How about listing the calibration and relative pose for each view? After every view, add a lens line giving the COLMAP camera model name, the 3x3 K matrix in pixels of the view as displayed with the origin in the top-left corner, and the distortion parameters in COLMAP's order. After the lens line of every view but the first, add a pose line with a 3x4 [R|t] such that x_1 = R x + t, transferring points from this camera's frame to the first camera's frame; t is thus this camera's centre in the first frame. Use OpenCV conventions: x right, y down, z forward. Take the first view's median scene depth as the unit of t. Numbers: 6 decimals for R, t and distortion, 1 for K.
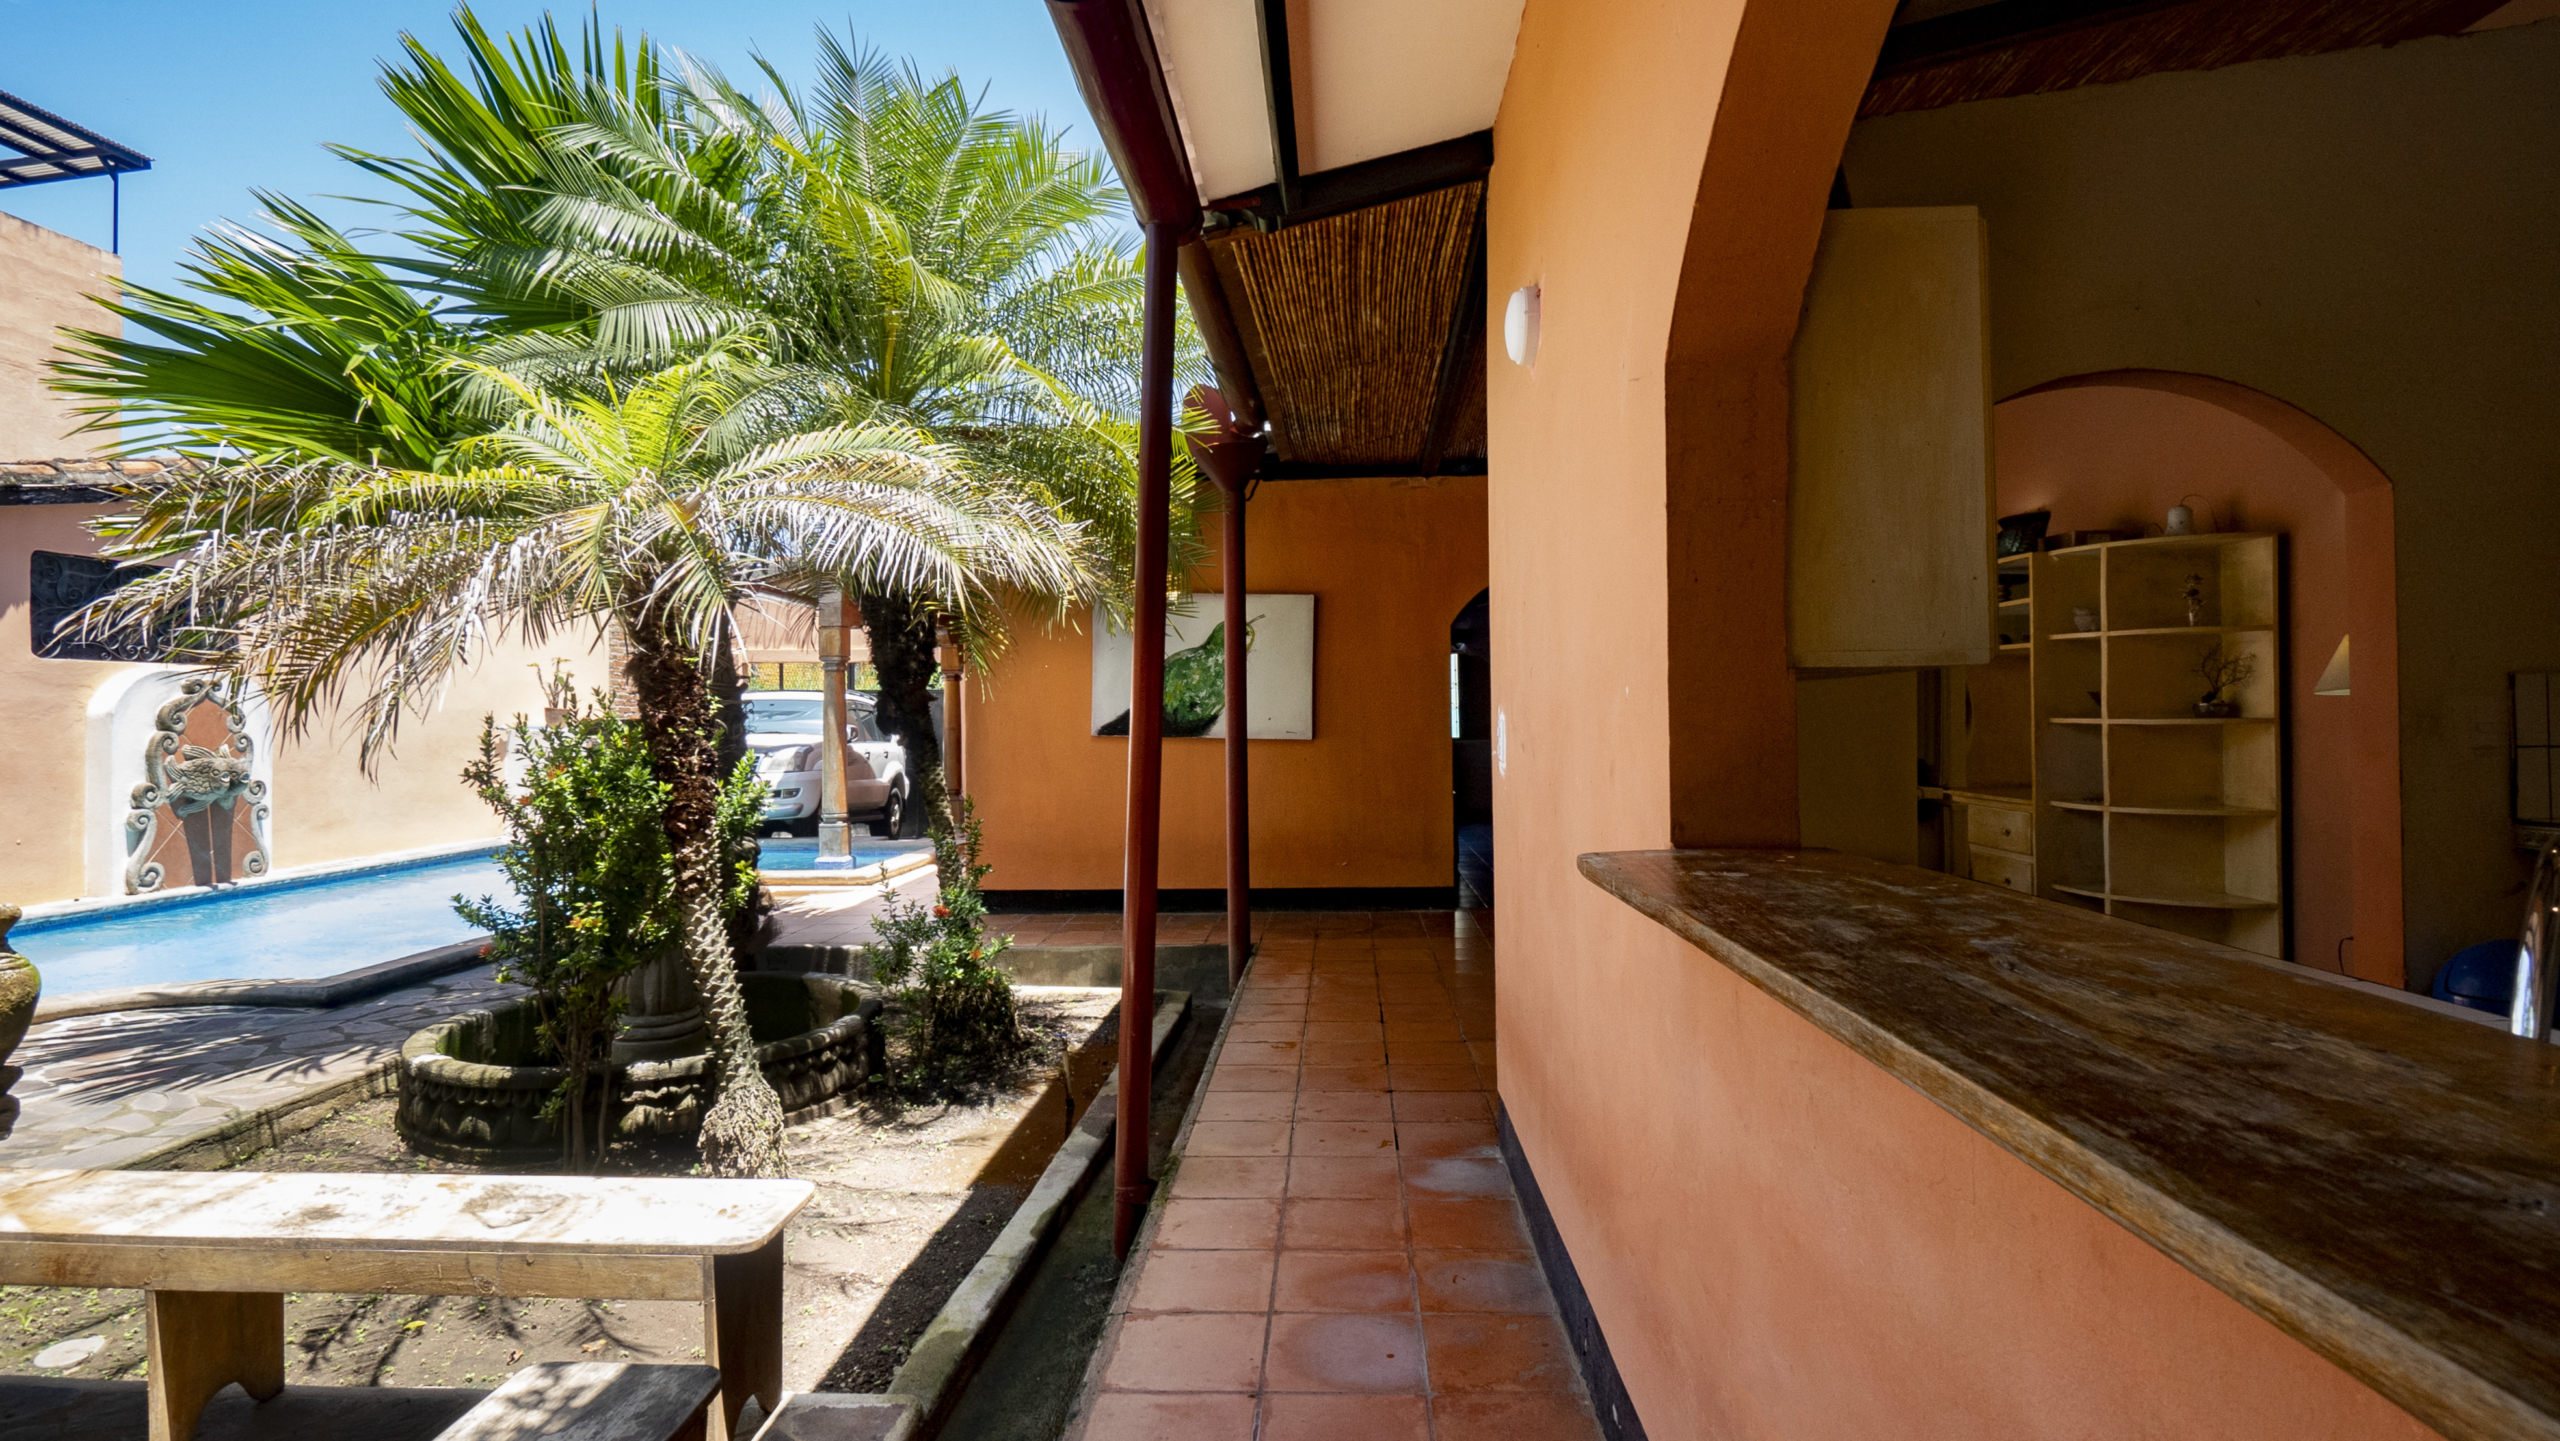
lens RADIAL K [[1297.6, 0, 1301.7], [0, 1297.6, 708.2], [0, 0, 1]] dist [-0.005516, -0.001497]
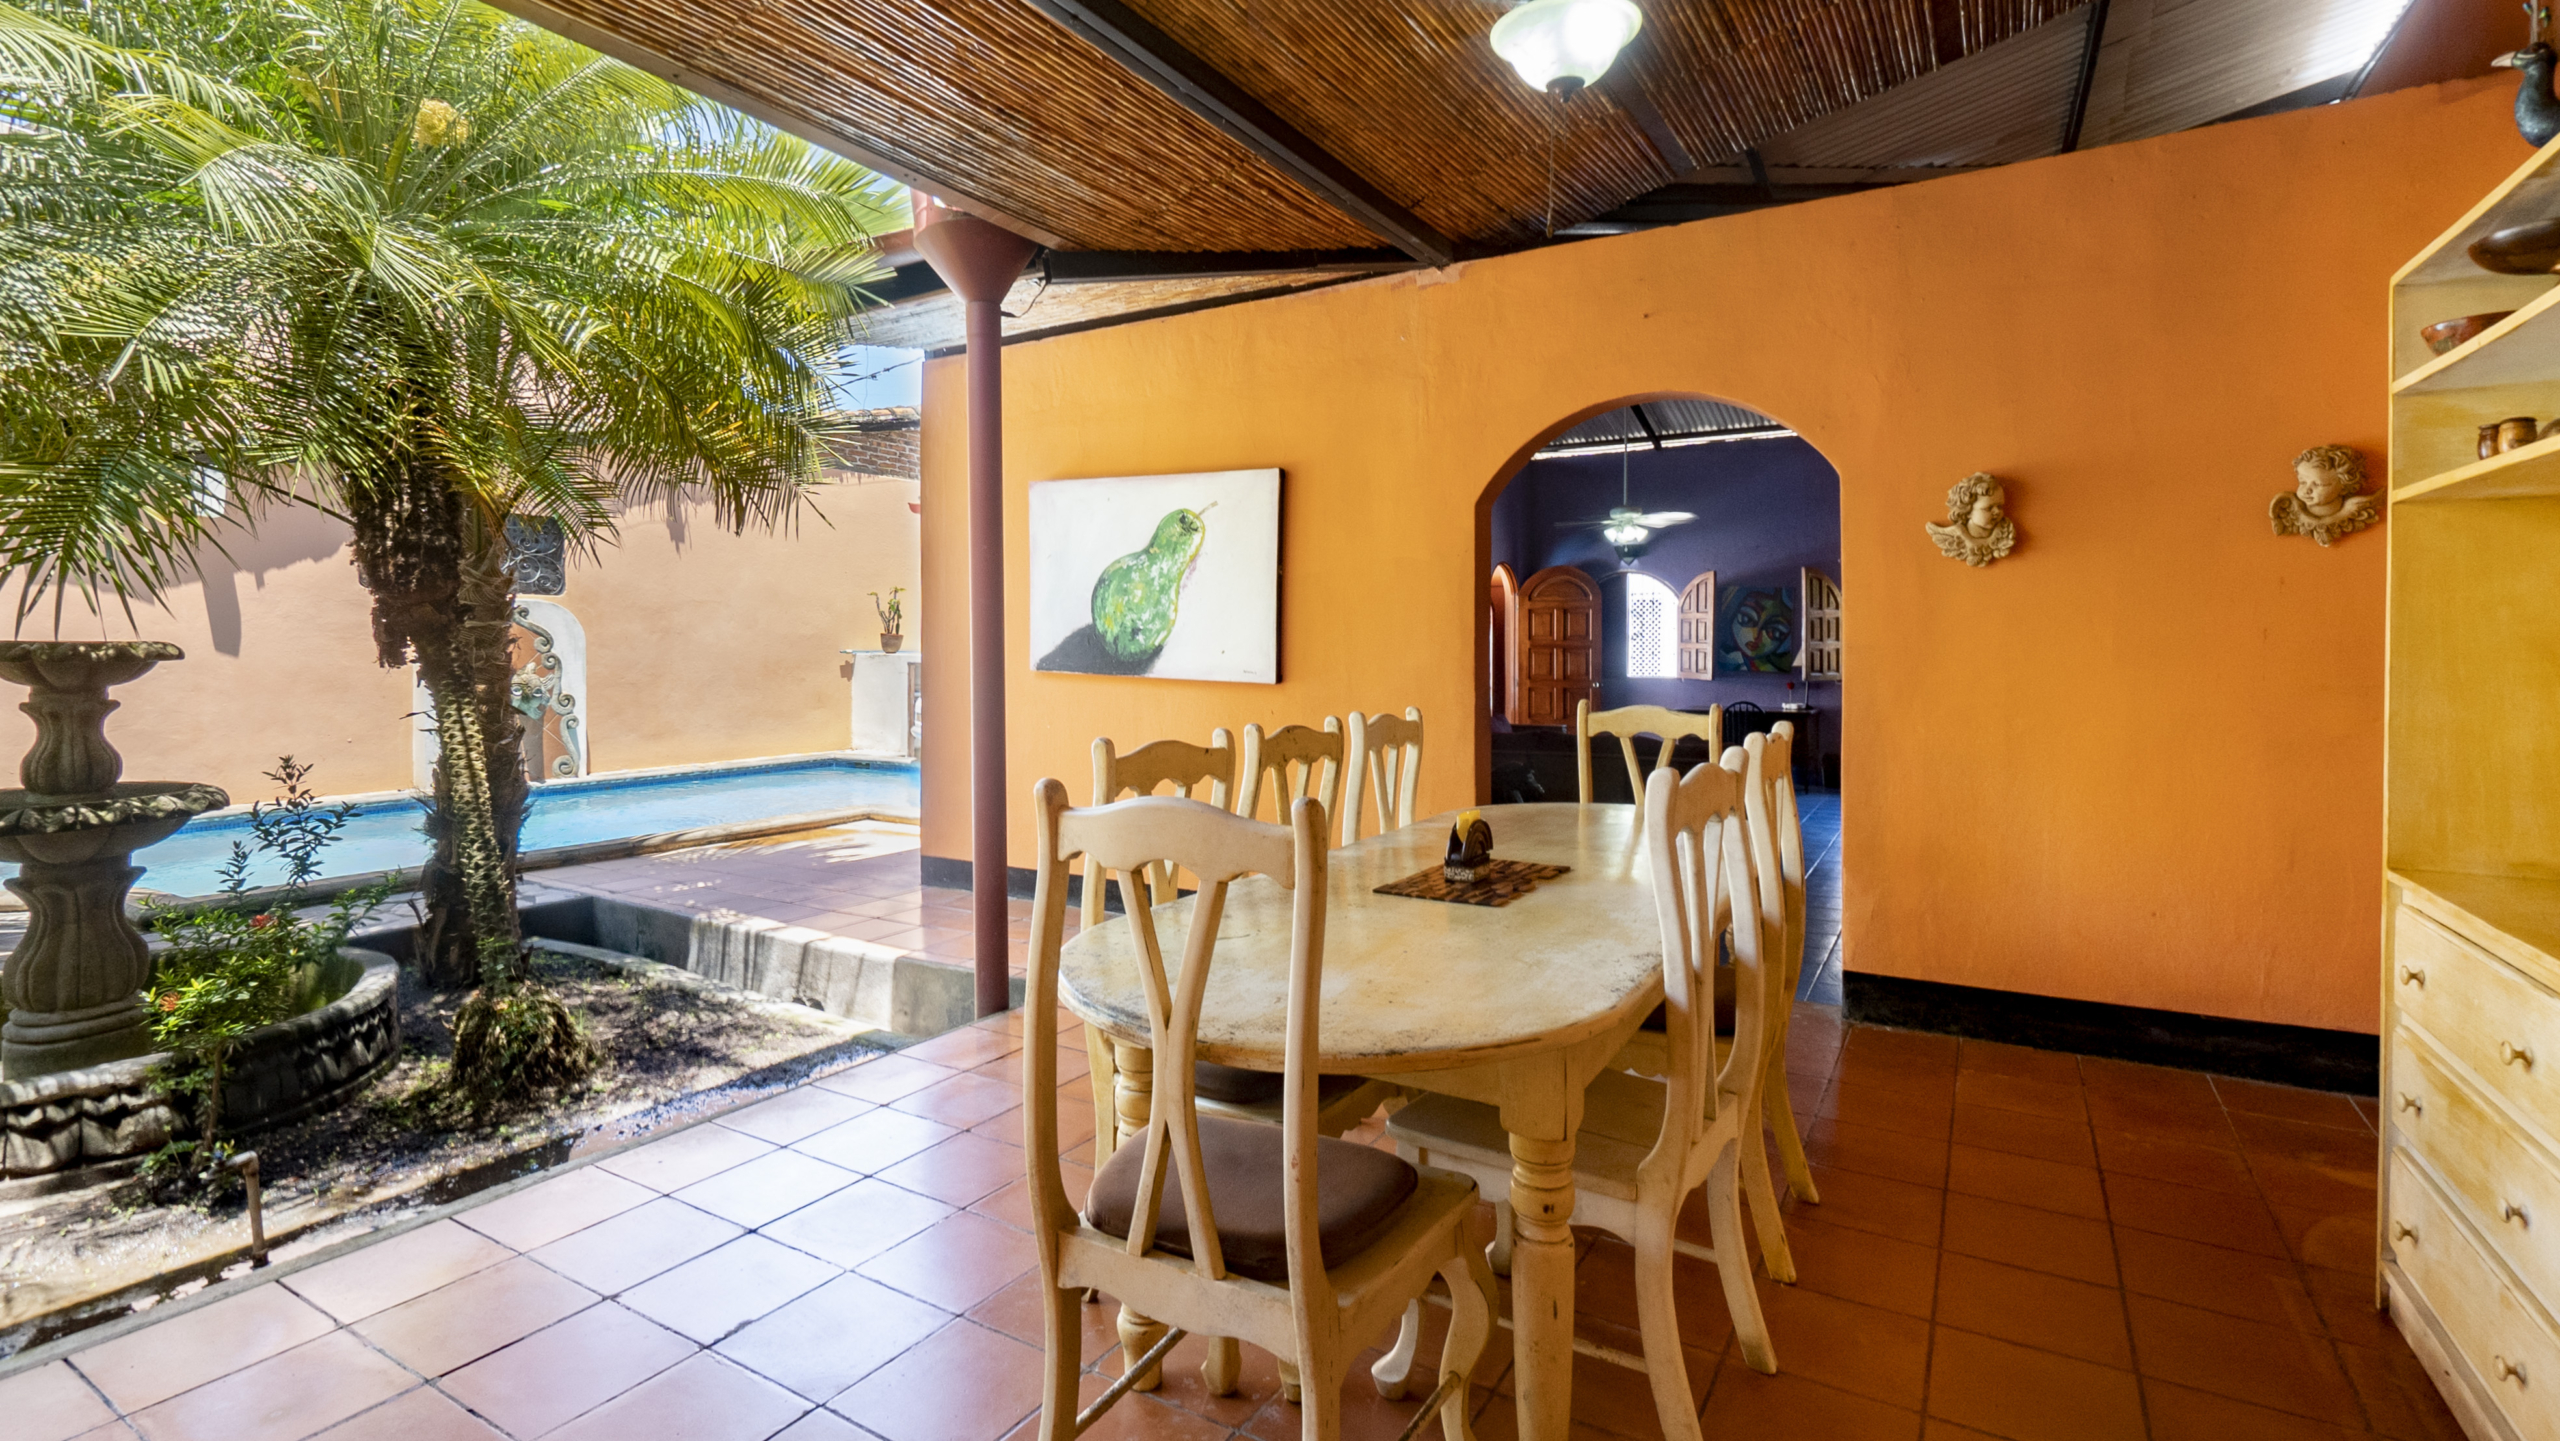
lens RADIAL K [[1176.8, 0, 1271.8], [0, 1176.8, 668.1], [0, 0, 1]] dist [-0.018745, 0.001379]
pose [[0.882161, 0.020827, -0.470486, 0.276174], [-0.012615, 0.999708, 0.020601, 0.003245], [0.470778, -0.012238, 0.882167, 0.433808]]
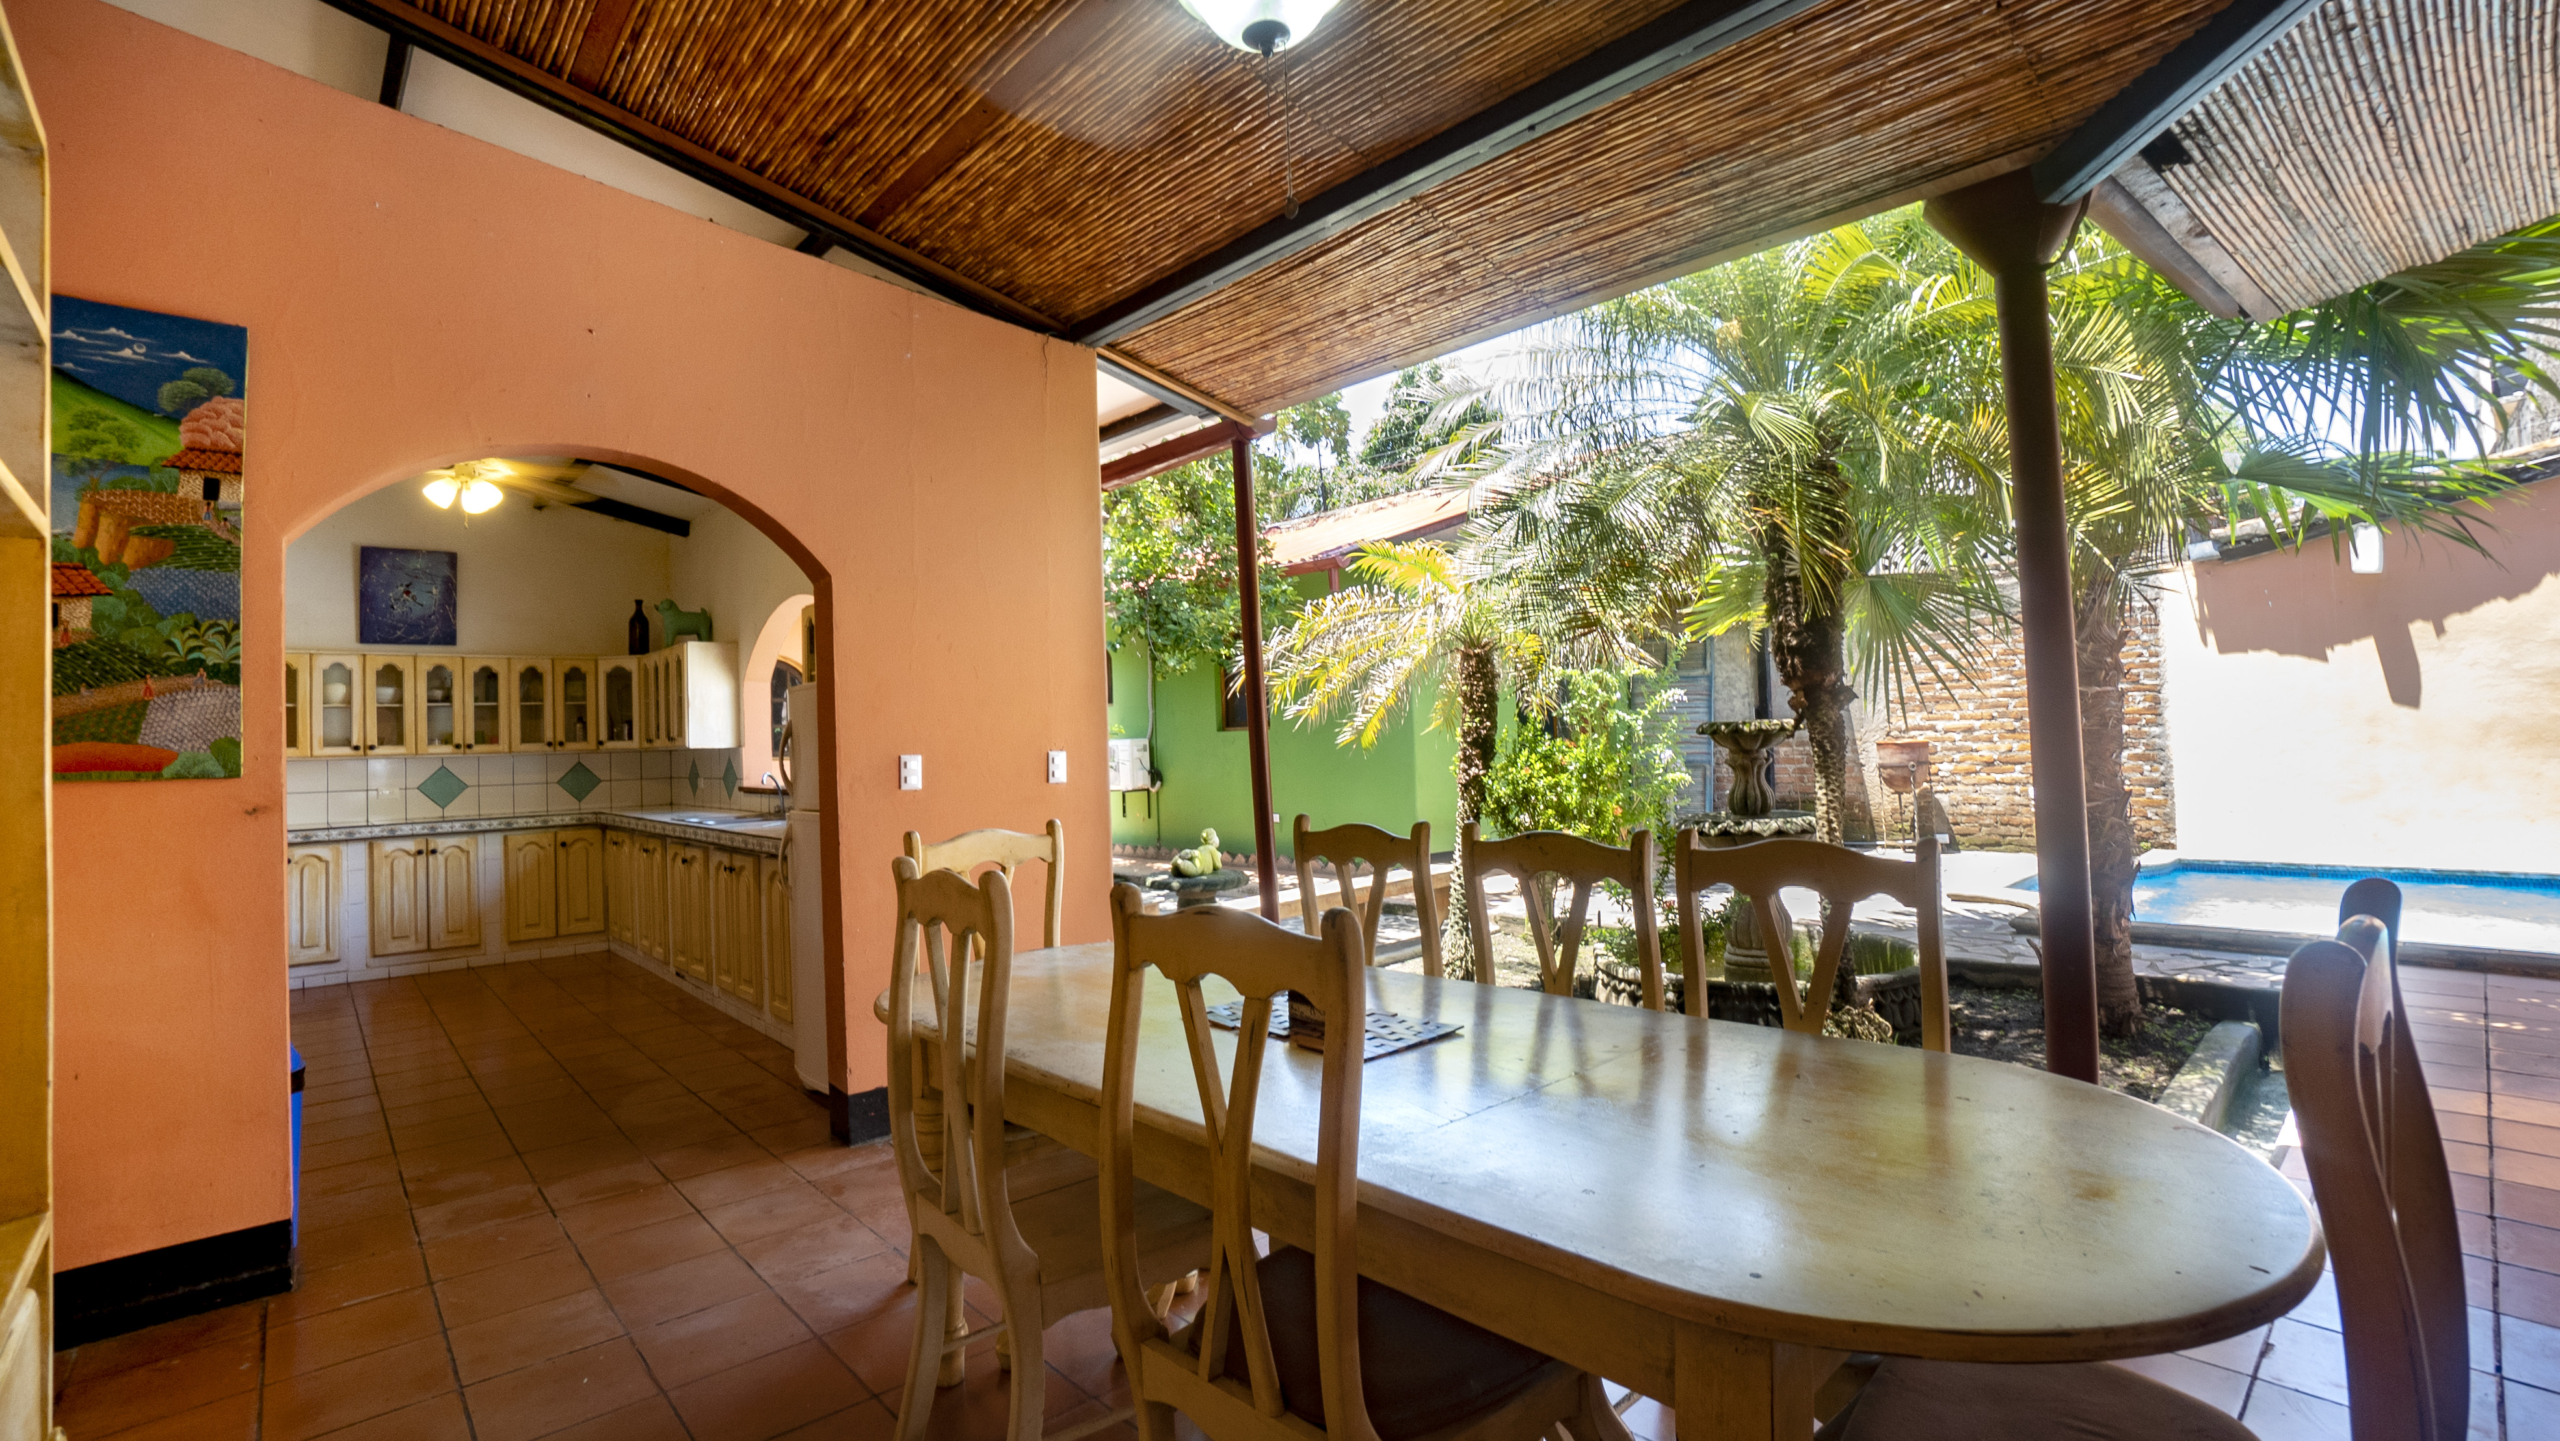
lens RADIAL K [[1176.8, 0, 1287.2], [0, 1176.8, 712.9], [0, 0, 1]] dist [-0.018745, 0.001379]
pose [[-0.708162, 0.021779, -0.705714, 0.370528], [0.044610, 0.998907, -0.013937, -0.000586], [0.704640, -0.041352, -0.708359, 0.917177]]
